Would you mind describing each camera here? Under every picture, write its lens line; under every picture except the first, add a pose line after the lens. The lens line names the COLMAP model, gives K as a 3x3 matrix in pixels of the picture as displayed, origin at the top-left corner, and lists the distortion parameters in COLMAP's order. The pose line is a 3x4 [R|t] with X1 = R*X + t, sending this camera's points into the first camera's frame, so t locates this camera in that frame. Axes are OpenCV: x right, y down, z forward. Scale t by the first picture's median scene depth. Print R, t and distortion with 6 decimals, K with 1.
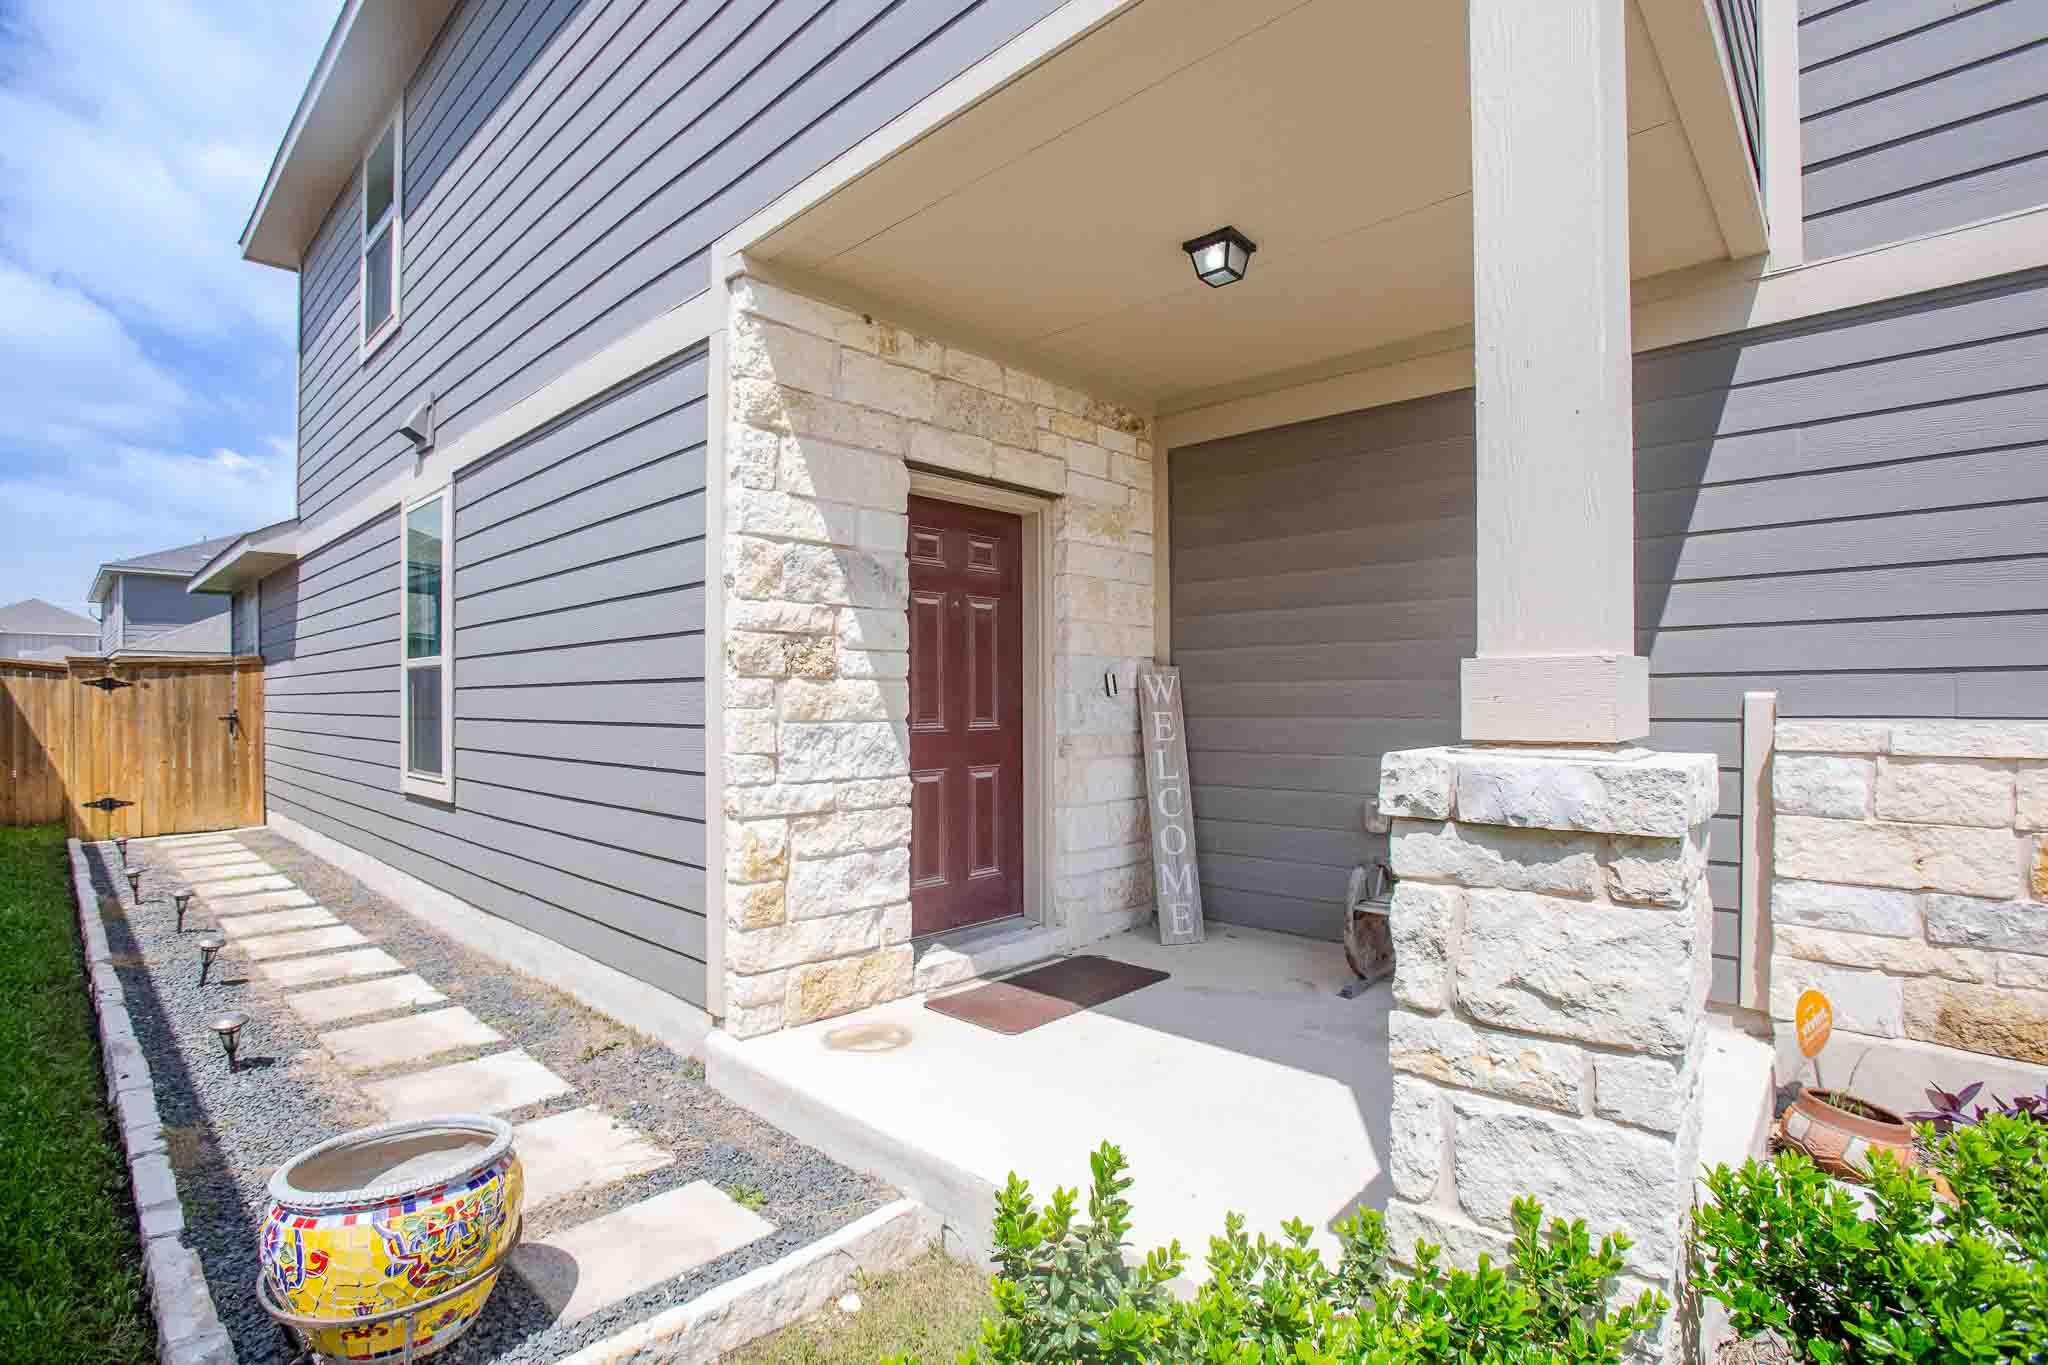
lens RADIAL K [[952.3, 0, 1024.0], [0, 952.3, 682.5], [0, 0, 1]] dist [-0.068786, 0.025369]
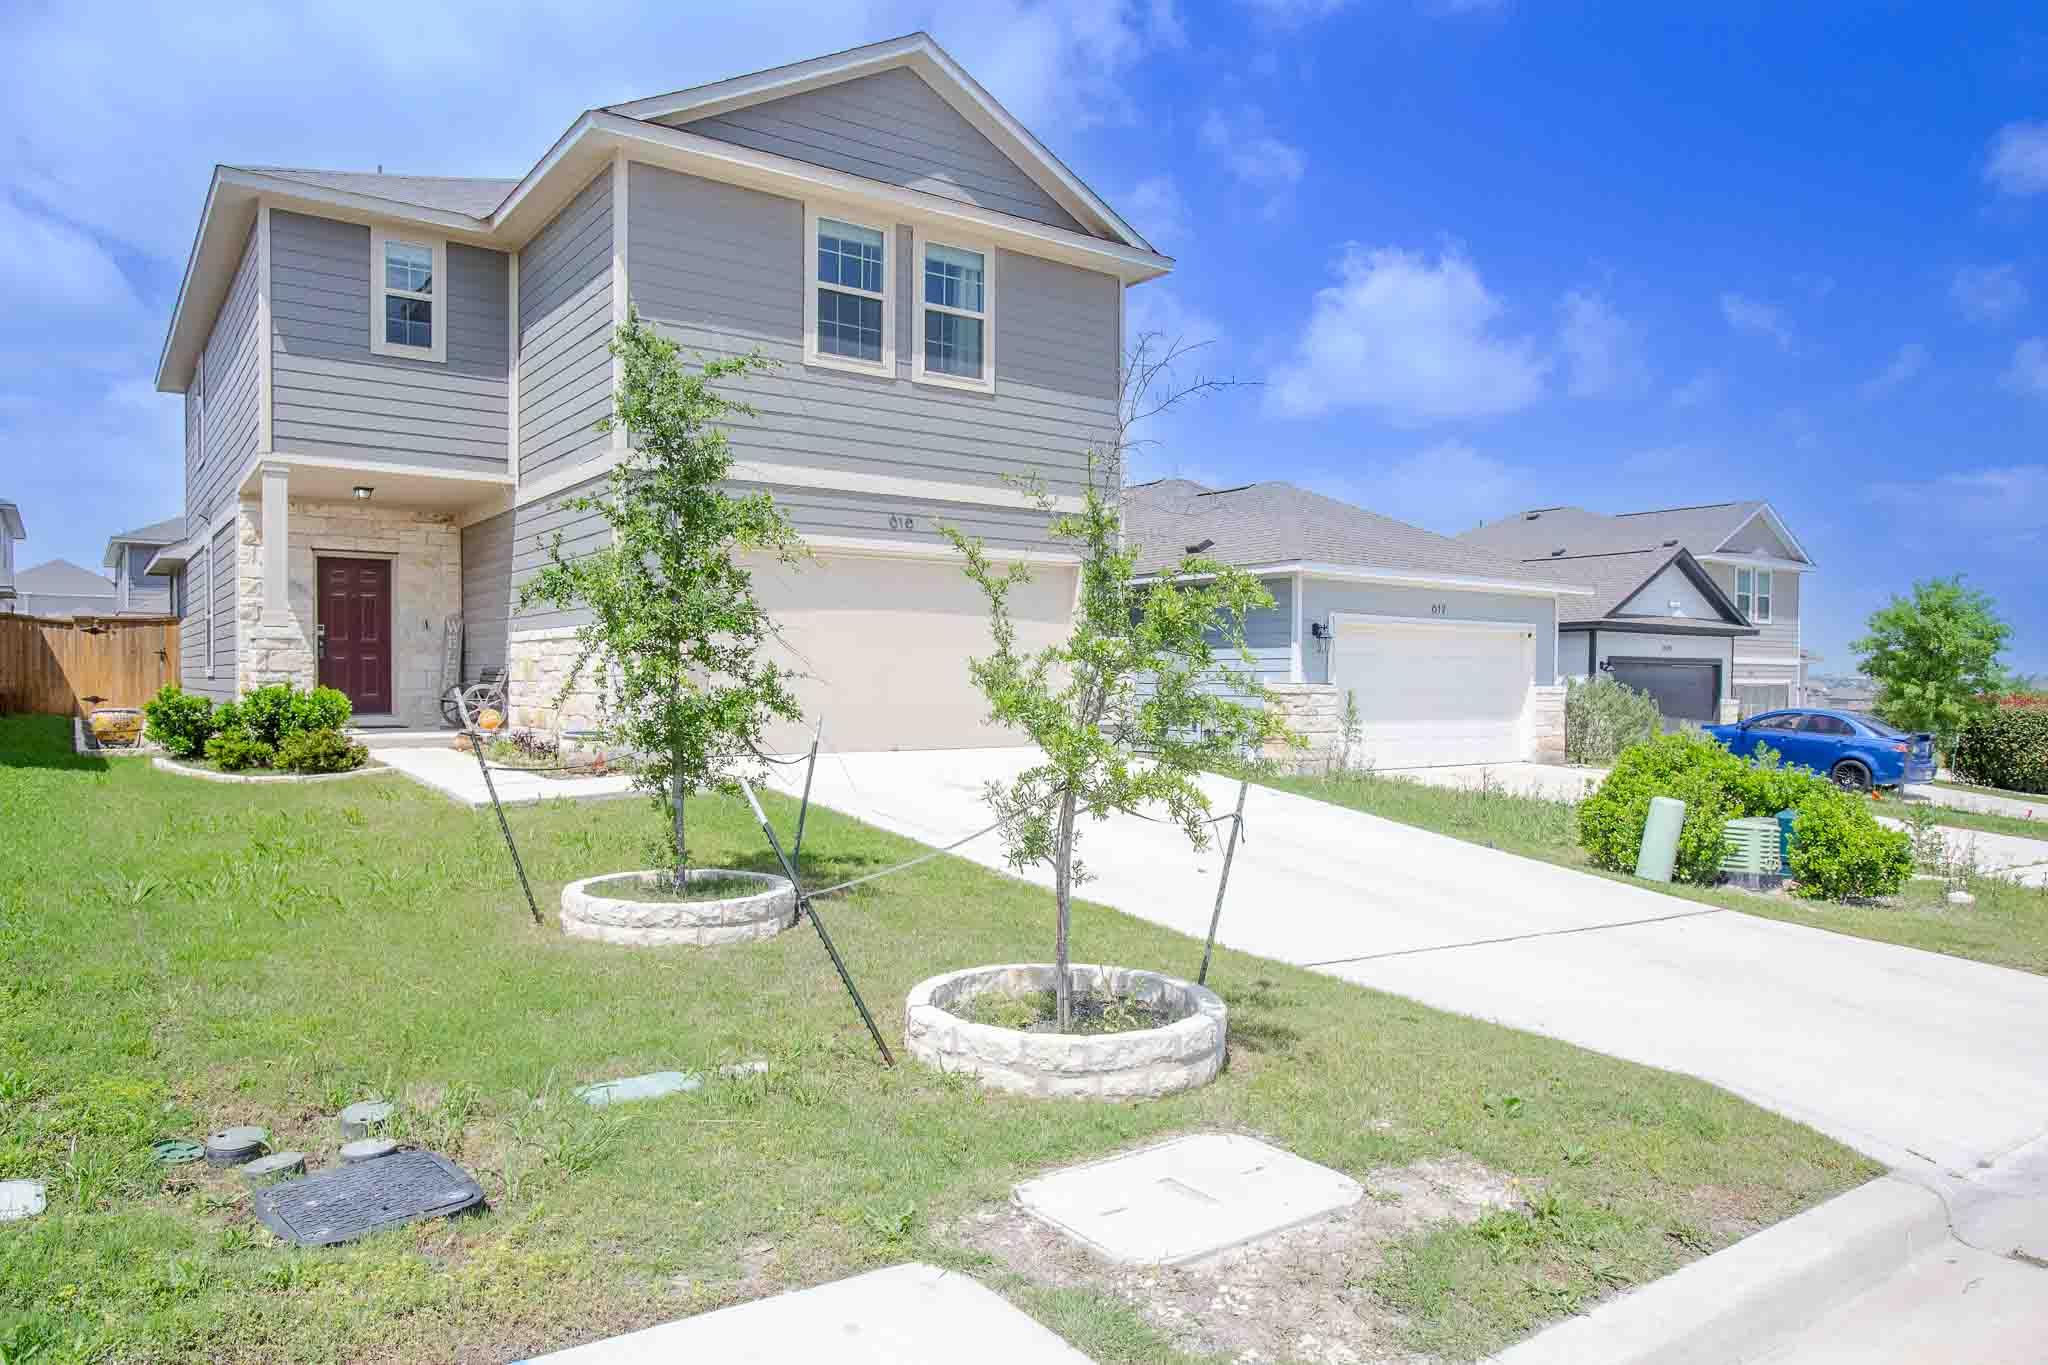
lens RADIAL K [[1312.6, 0, 1024.0], [0, 1312.6, 682.5], [0, 0, 1]] dist [0.019234, -0.000430]
pose [[0.979861, 0.006154, -0.199588, 1.267459], [-0.001724, 0.999748, 0.022361, 0.040266], [0.199675, -0.021566, 0.979625, -1.151537]]
